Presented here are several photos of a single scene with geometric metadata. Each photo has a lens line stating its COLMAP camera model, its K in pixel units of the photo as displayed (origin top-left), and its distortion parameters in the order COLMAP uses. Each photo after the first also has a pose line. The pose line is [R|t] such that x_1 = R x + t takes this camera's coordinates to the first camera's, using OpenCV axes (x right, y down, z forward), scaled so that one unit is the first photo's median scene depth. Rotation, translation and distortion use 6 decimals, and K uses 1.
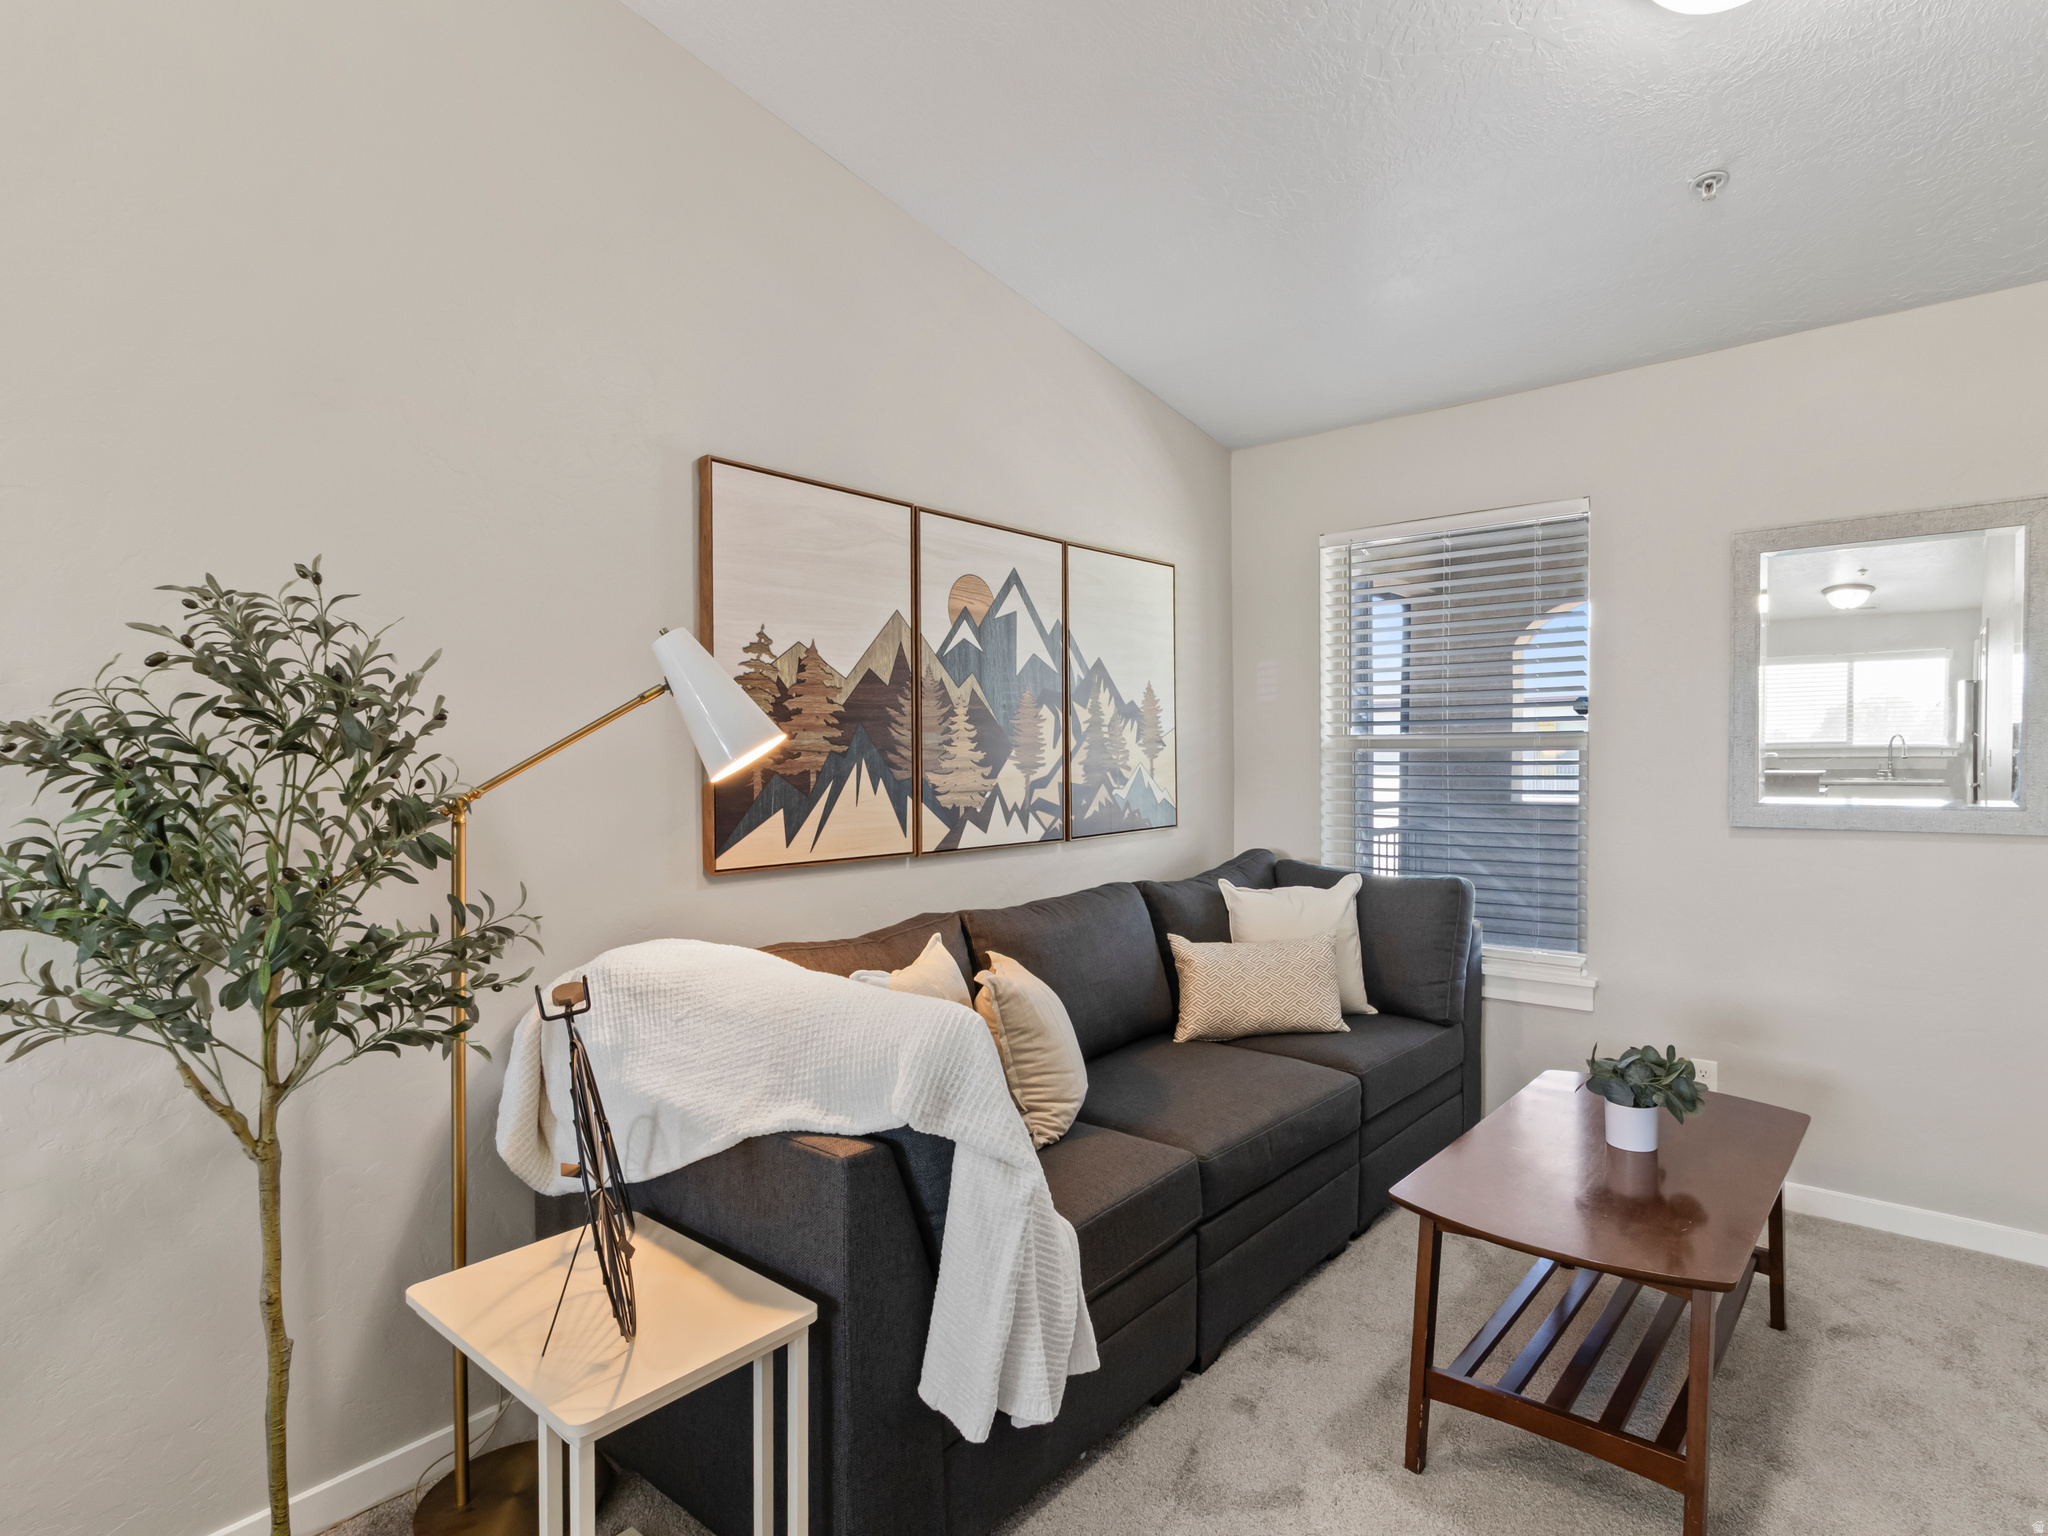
lens RADIAL K [[1092.0, 0, 1024.0], [0, 1092.0, 768.0], [0, 0, 1]] dist [-0.025002, 0.024117]
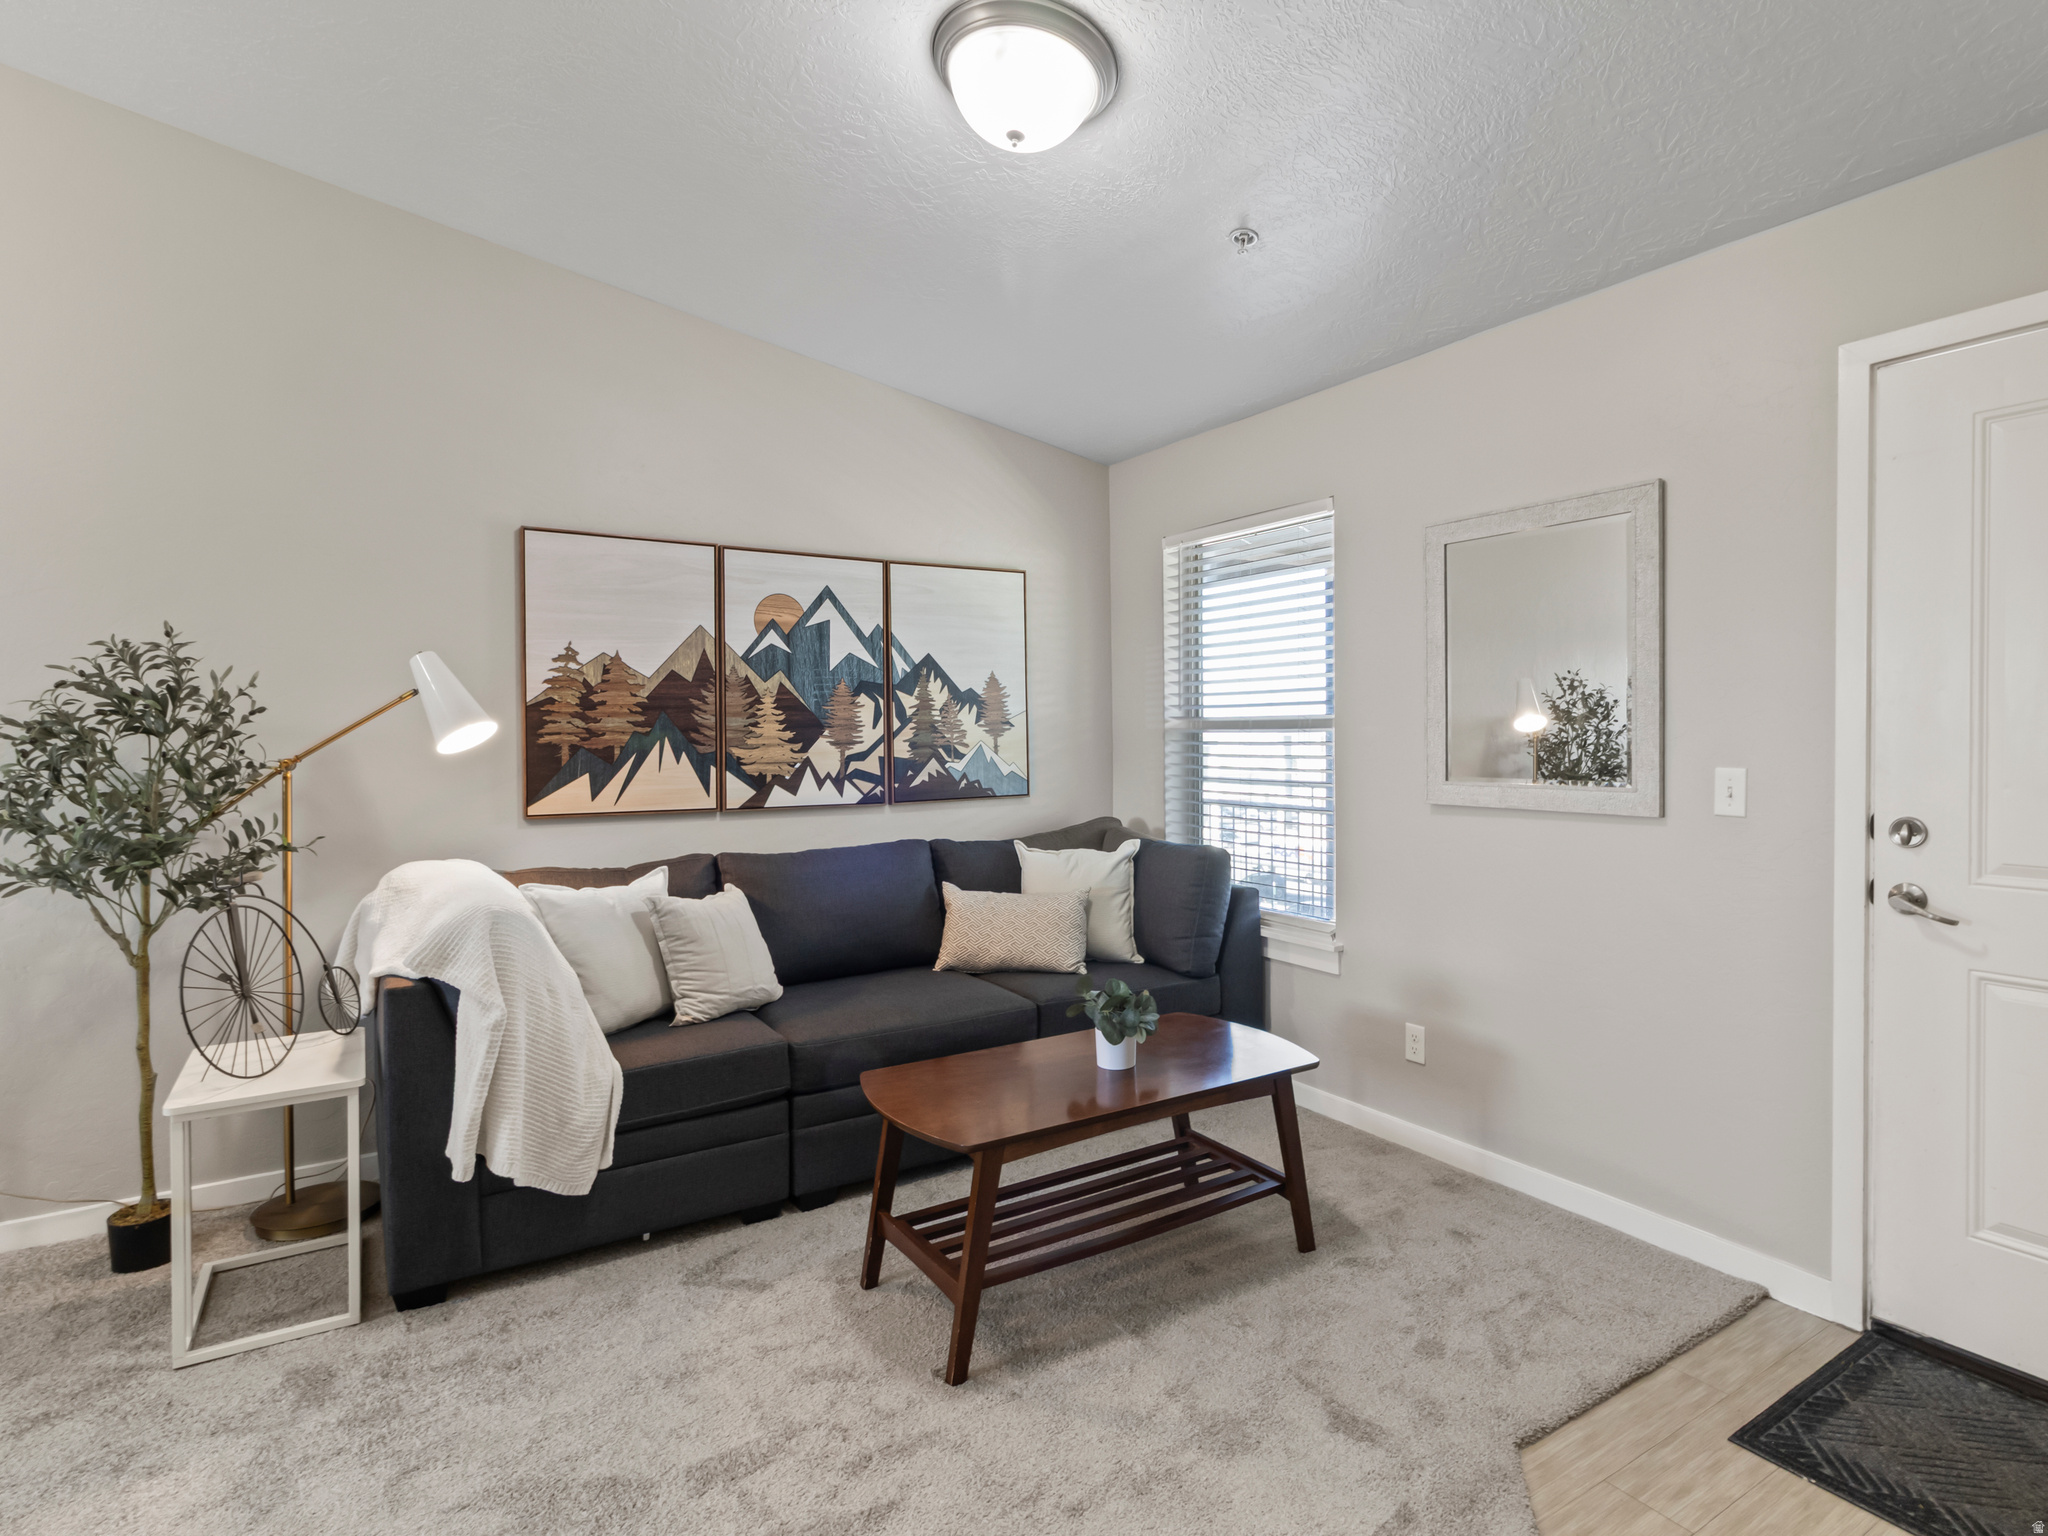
lens RADIAL K [[1064.4, 0, 1019.9], [0, 1064.4, 736.5], [0, 0, 1]] dist [-0.002315, 0.000252]
pose [[0.953324, 0.004080, -0.301920, 0.603120], [-0.005588, 0.999976, -0.004132, -0.005757], [0.301896, 0.005626, 0.953324, -0.106868]]
